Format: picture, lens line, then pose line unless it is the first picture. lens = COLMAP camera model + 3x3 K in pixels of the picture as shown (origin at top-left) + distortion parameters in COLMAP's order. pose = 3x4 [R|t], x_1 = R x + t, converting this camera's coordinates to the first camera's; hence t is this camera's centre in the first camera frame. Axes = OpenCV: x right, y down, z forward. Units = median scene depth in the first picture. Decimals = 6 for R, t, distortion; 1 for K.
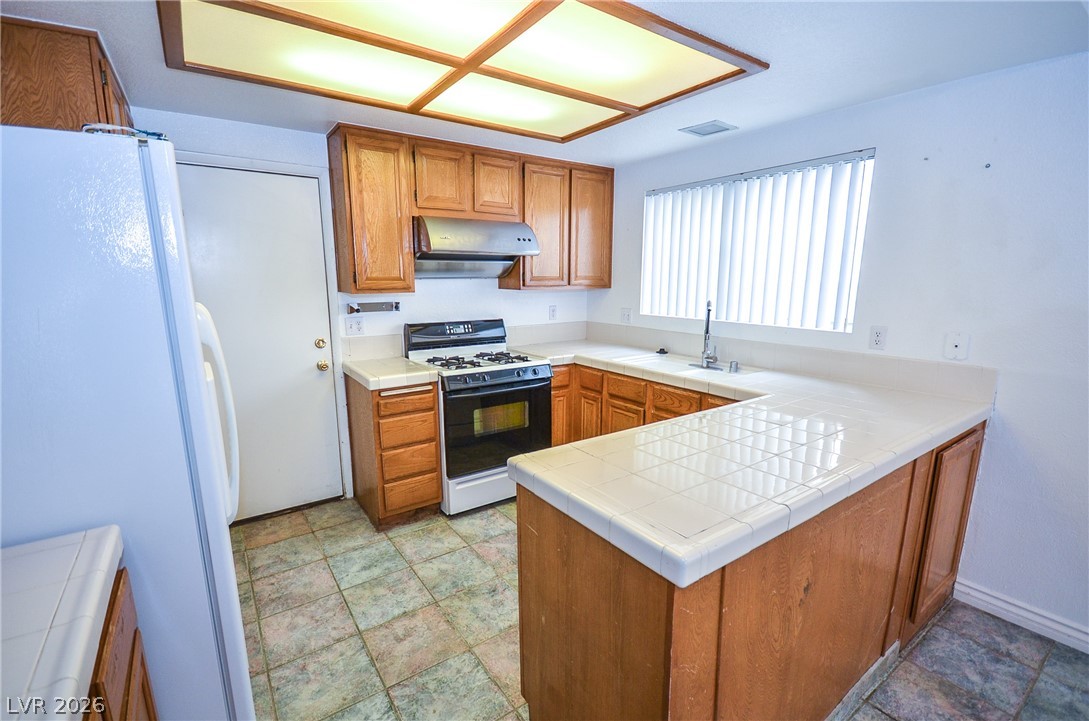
lens RADIAL K [[478.3, 0, 542.4], [0, 478.3, 364.8], [0, 0, 1]] dist [-0.001622, -0.000607]
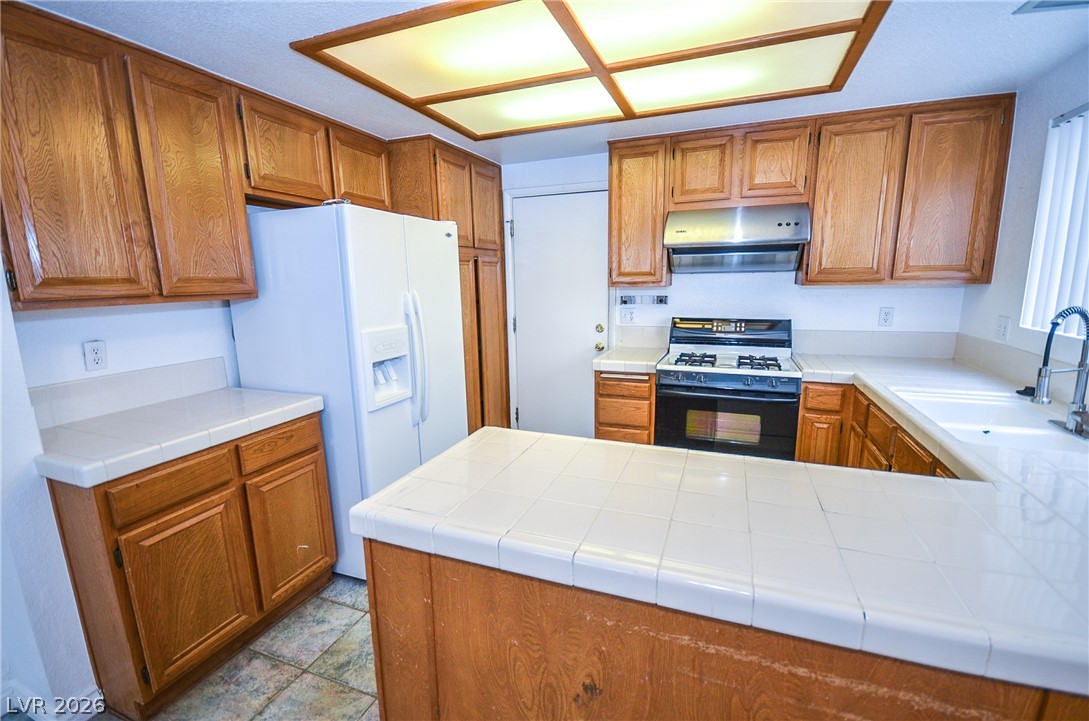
lens RADIAL K [[476.0, 0, 541.4], [0, 476.0, 364.8], [0, 0, 1]] dist [-0.001255, -0.000633]
pose [[0.553253, 0.141347, -0.820934, 0.440412], [-0.136481, 0.987563, 0.078058, -0.027256], [0.821757, 0.068856, 0.565663, 0.204466]]
